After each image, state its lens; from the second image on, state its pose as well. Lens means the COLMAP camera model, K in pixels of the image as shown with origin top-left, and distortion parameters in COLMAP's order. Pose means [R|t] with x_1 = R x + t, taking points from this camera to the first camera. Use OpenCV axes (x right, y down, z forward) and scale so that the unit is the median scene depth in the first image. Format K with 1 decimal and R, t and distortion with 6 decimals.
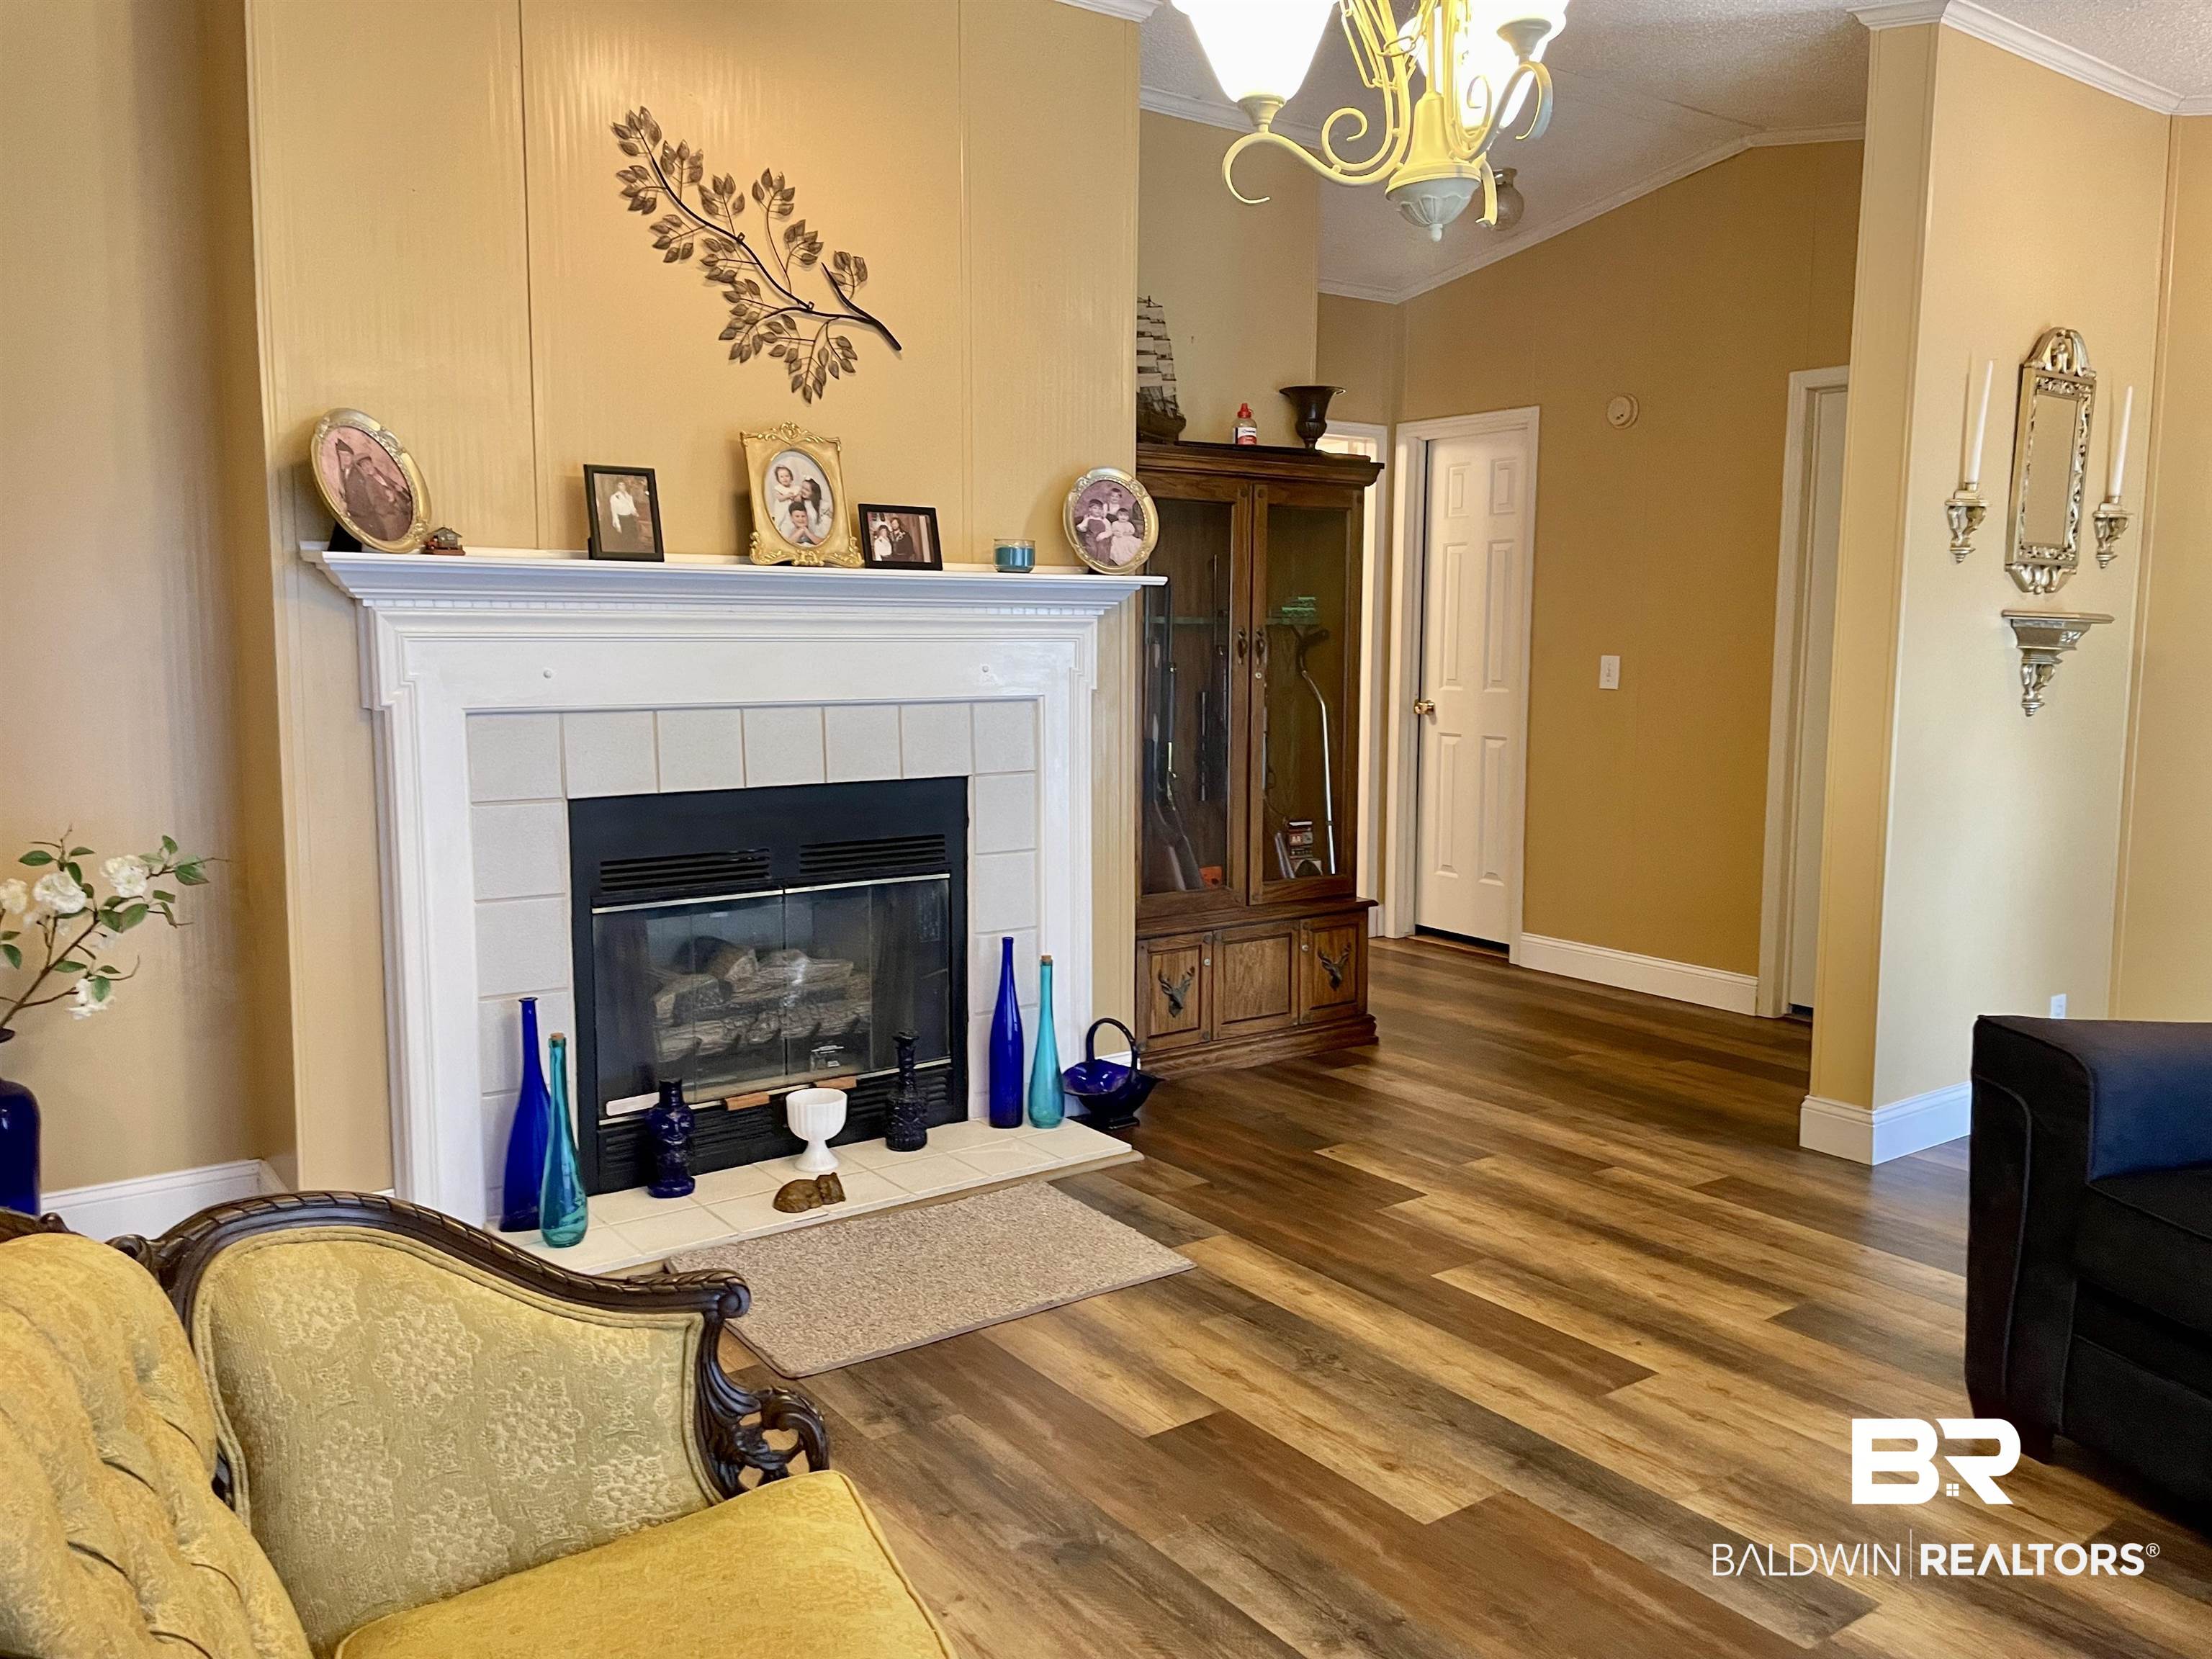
lens RADIAL K [[1679.2, 0, 1098.1], [0, 1679.2, 802.6], [0, 0, 1]] dist [0.115239, -0.153063]
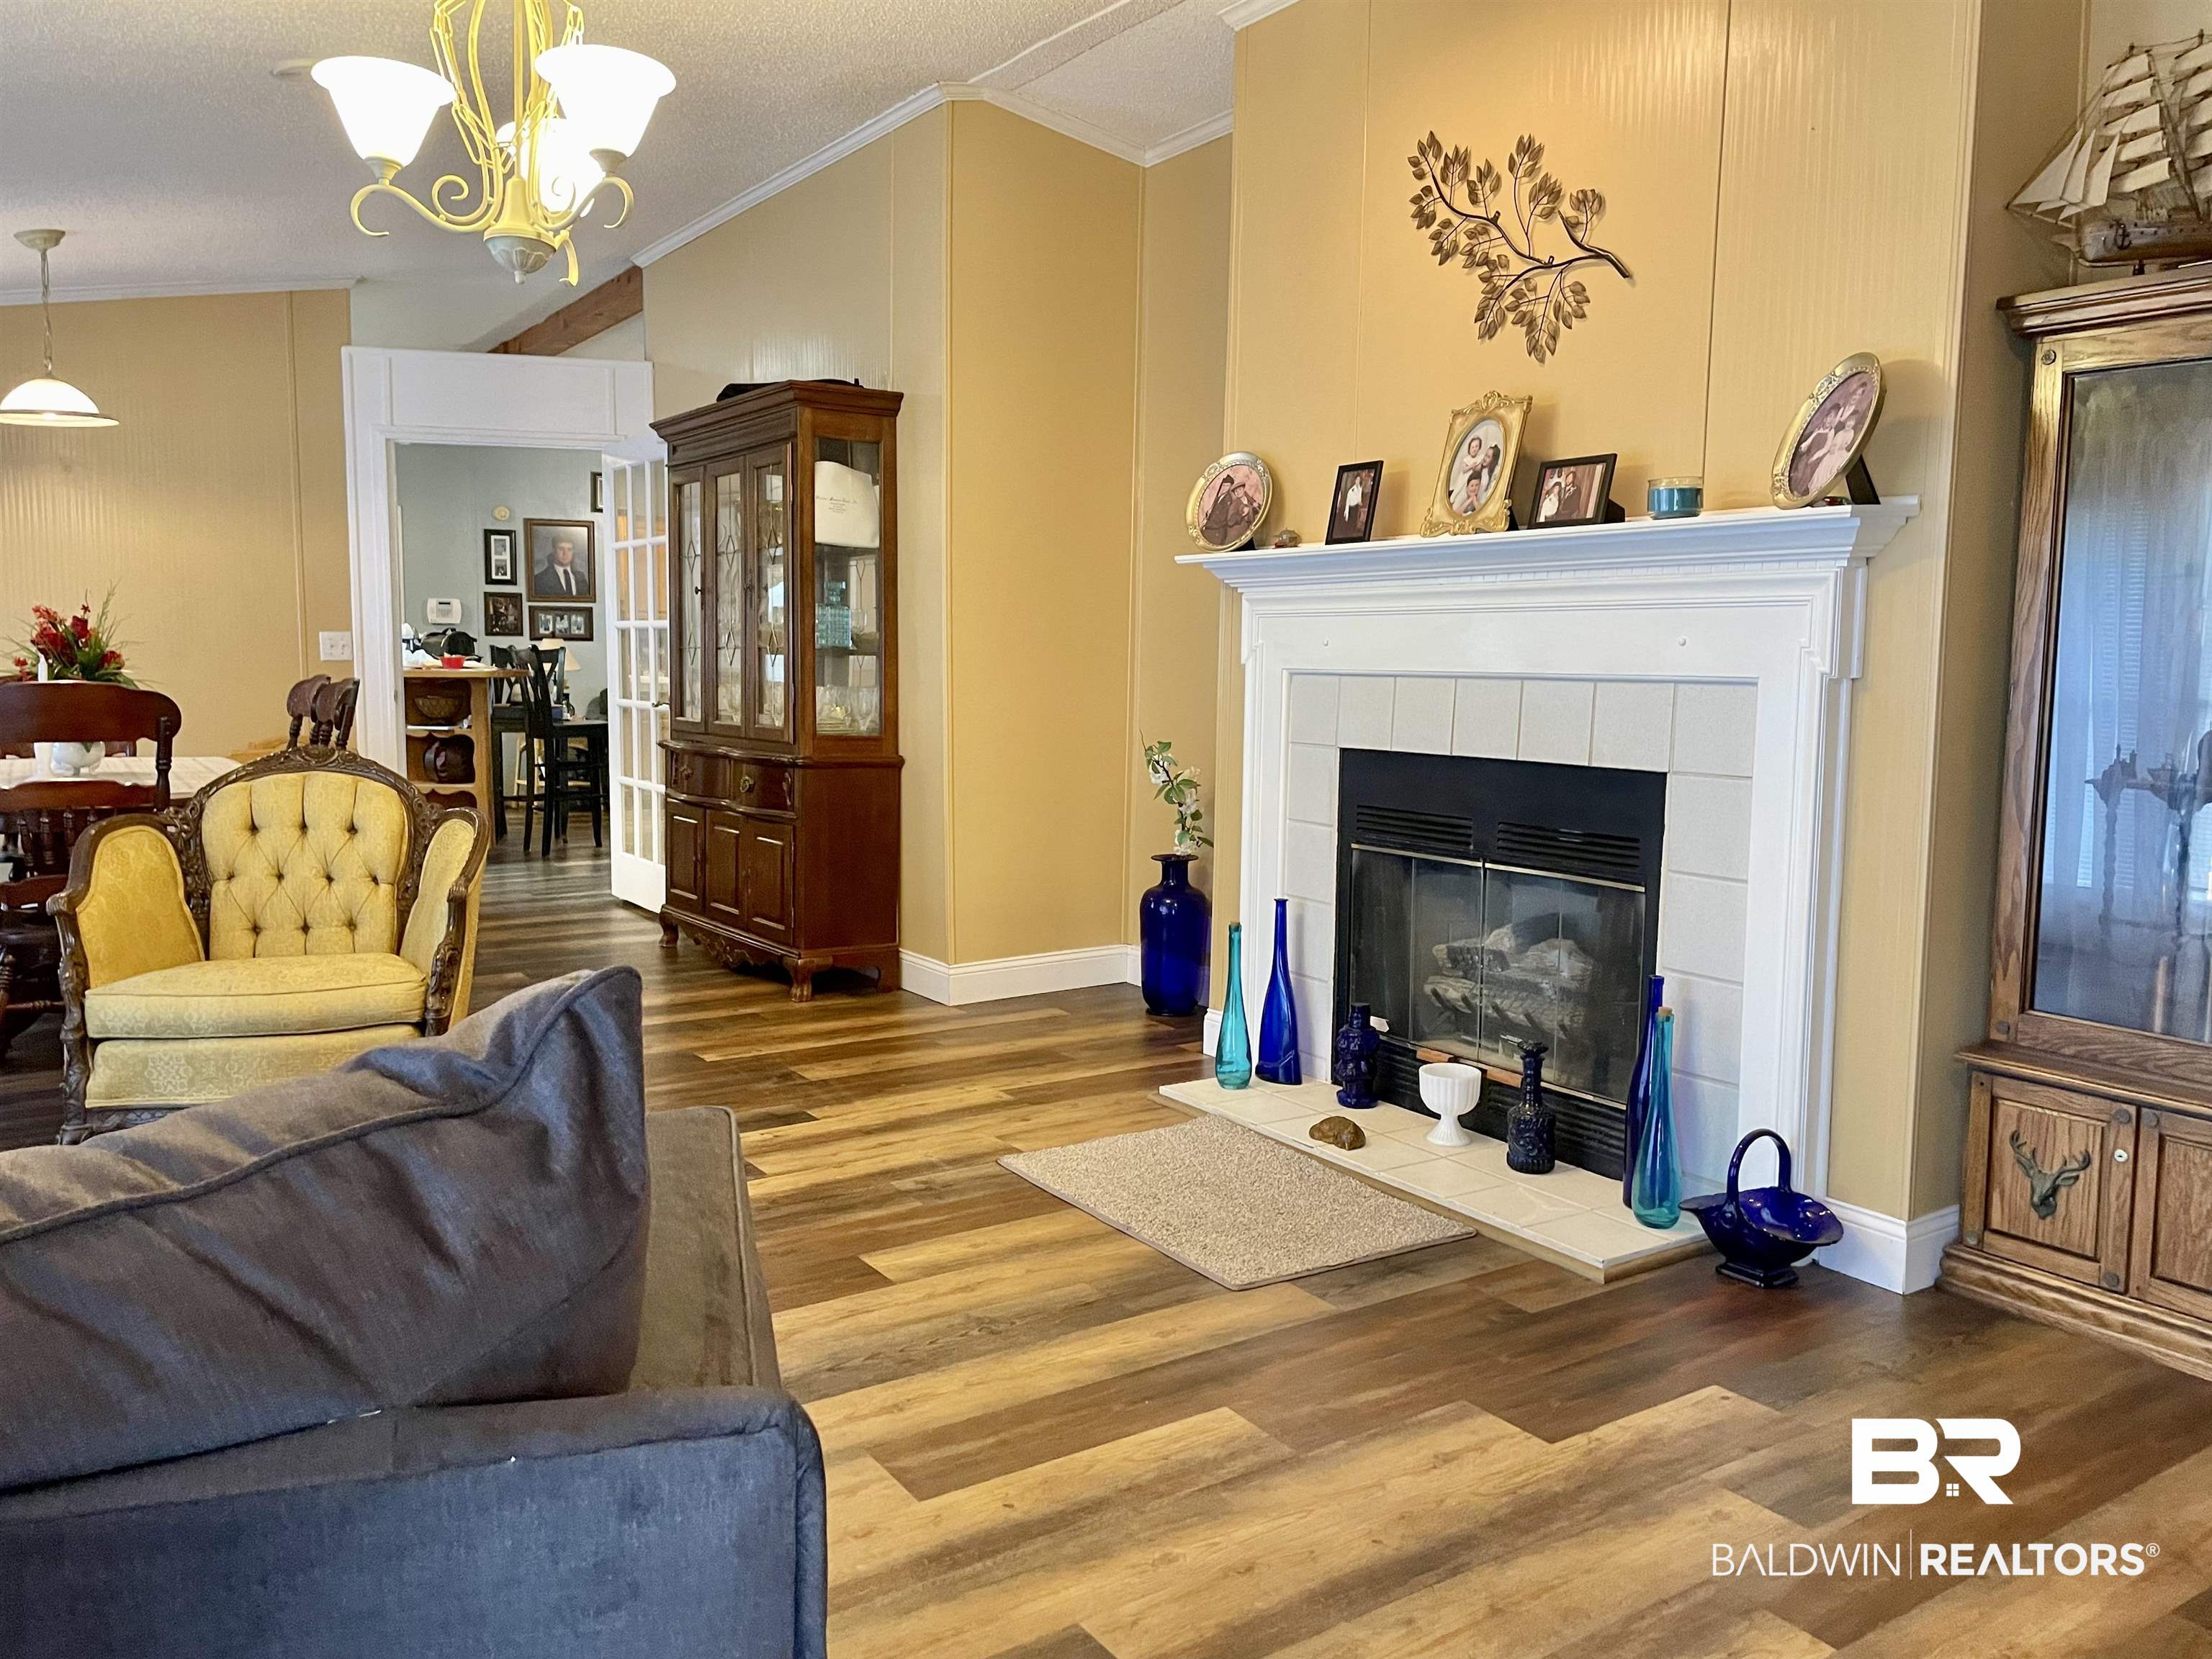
lens RADIAL K [[1679.2, 0, 1098.1], [0, 1679.2, 802.6], [0, 0, 1]] dist [0.115239, -0.153063]
pose [[-0.046818, 0.088295, -0.994993, 0.858945], [-0.112077, 0.989332, 0.093066, -0.053656], [0.992596, 0.115873, -0.036423, 0.853970]]
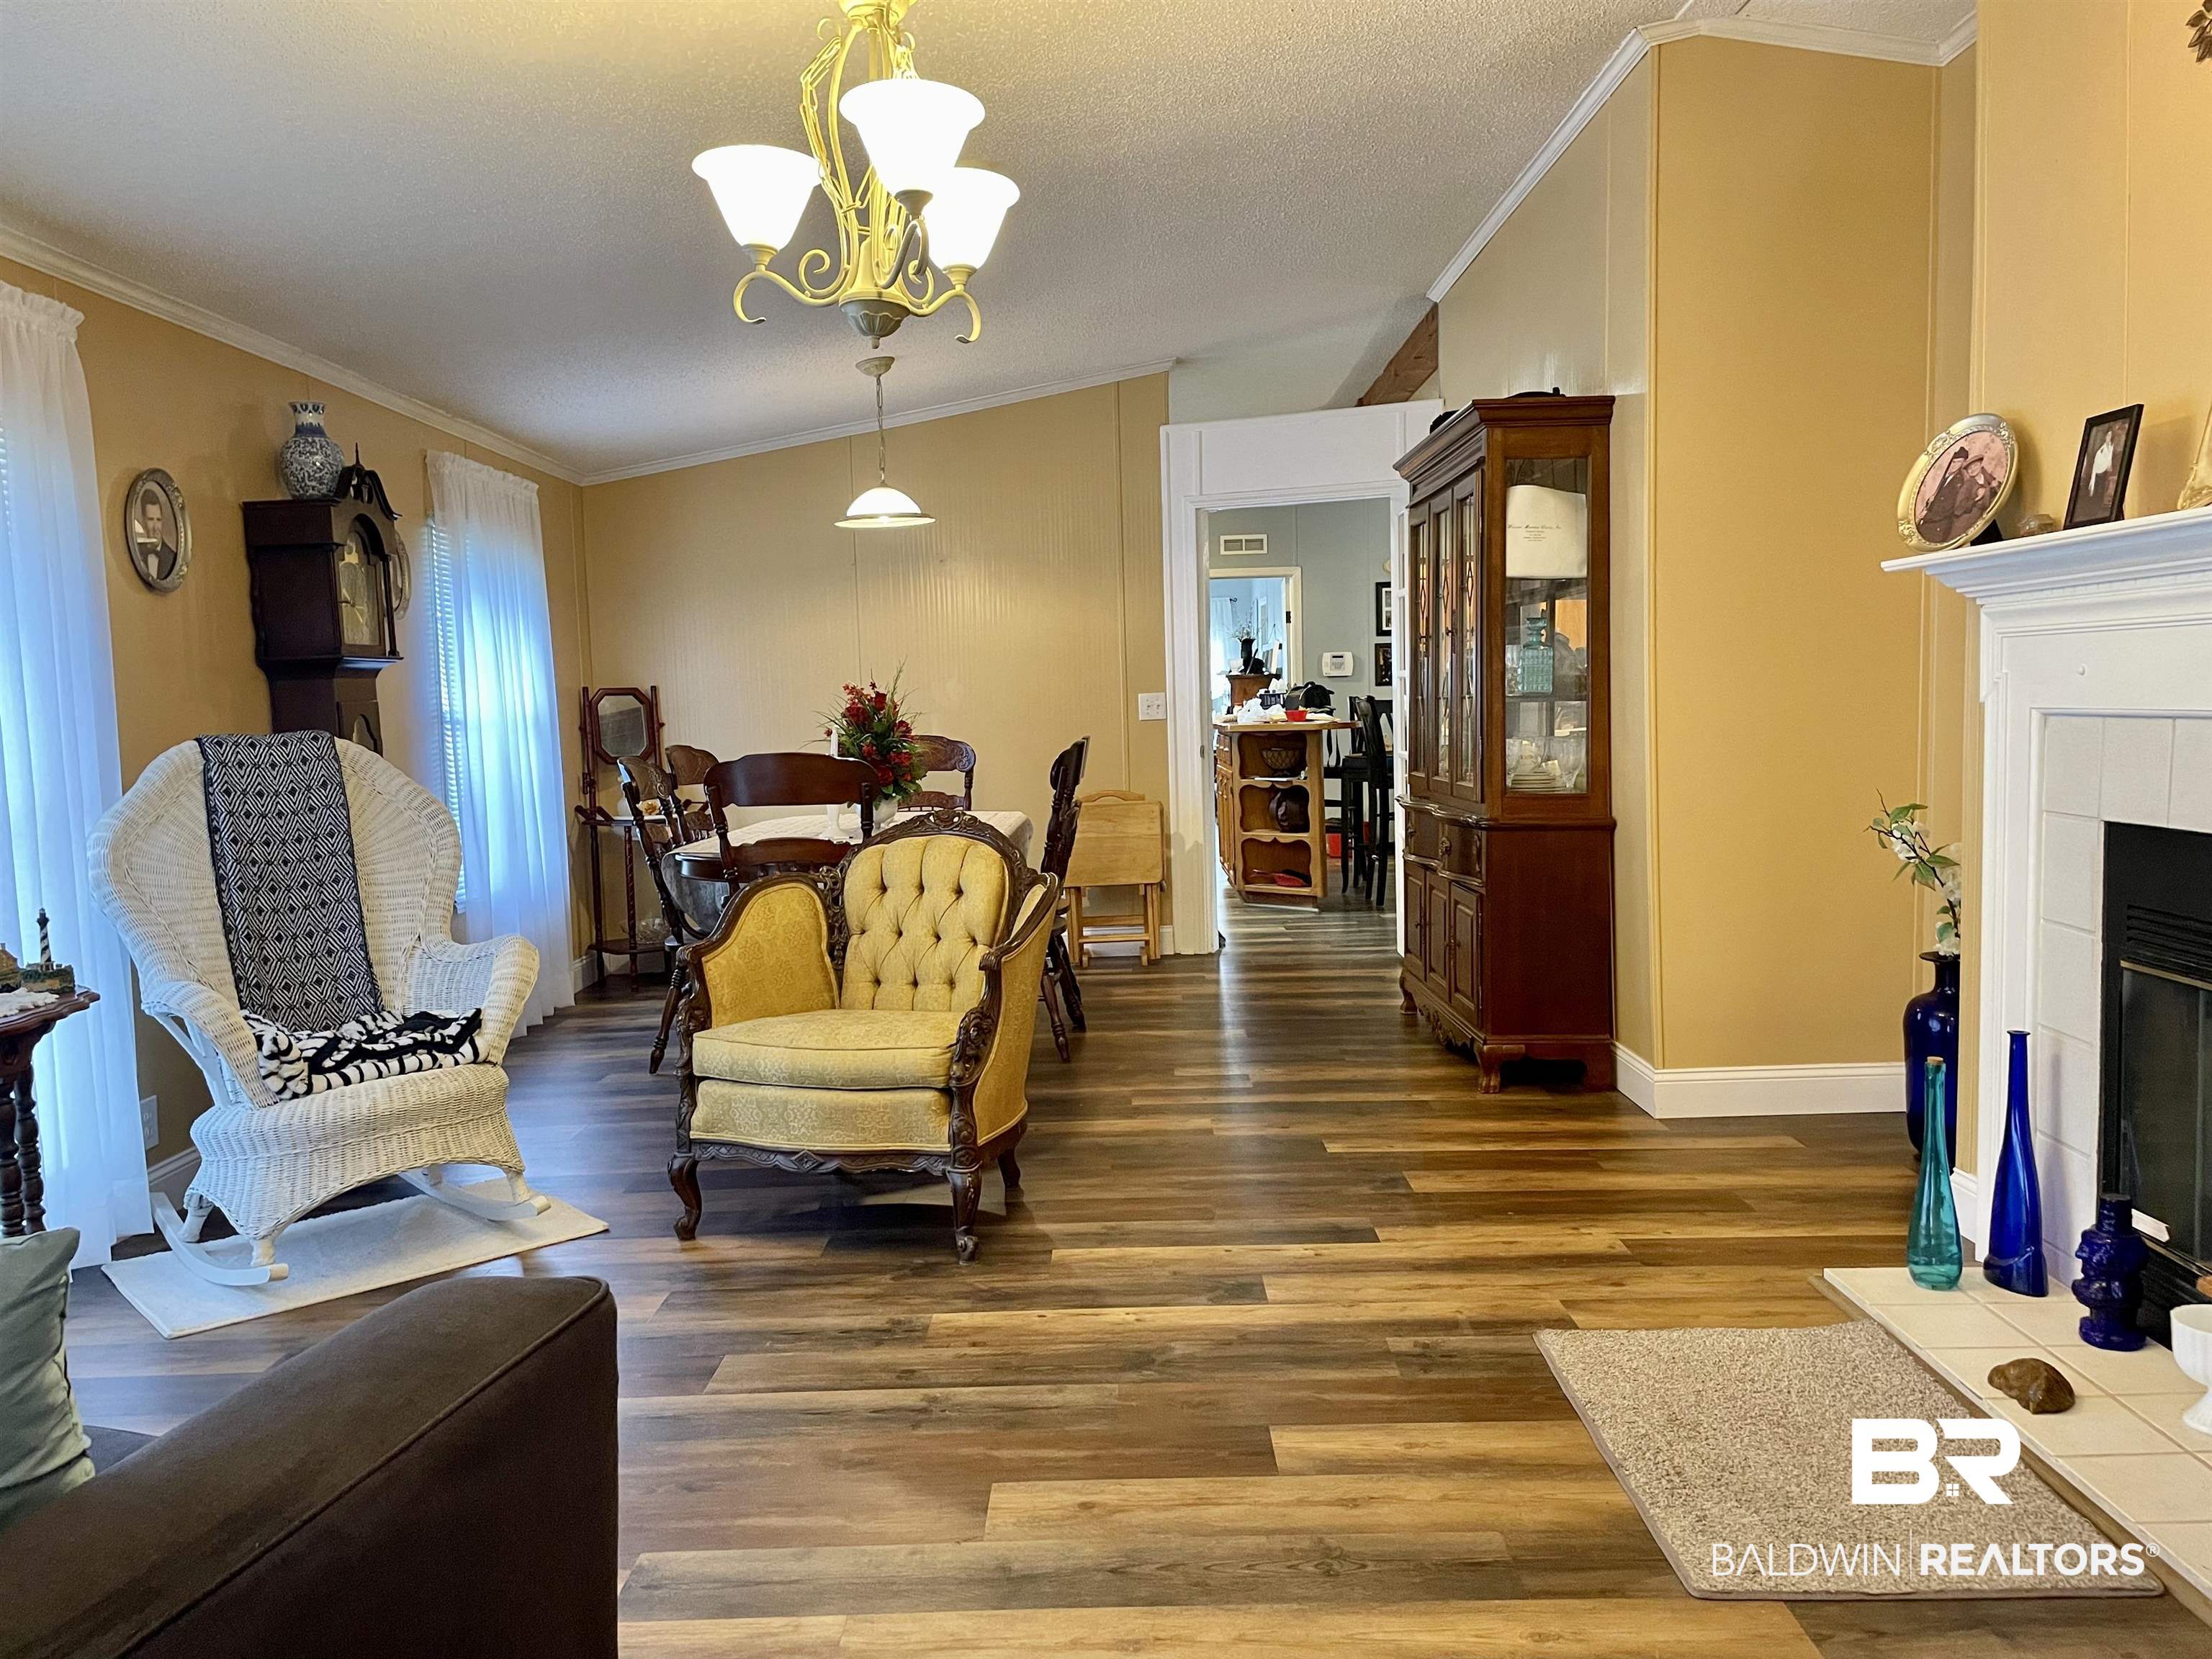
lens RADIAL K [[1679.2, 0, 1098.1], [0, 1679.2, 802.6], [0, 0, 1]] dist [0.115239, -0.153063]
pose [[-0.599337, 0.064749, -0.797874, 0.636209], [-0.057036, 0.990736, 0.123244, -0.083821], [0.798463, 0.119372, -0.590091, 1.070796]]
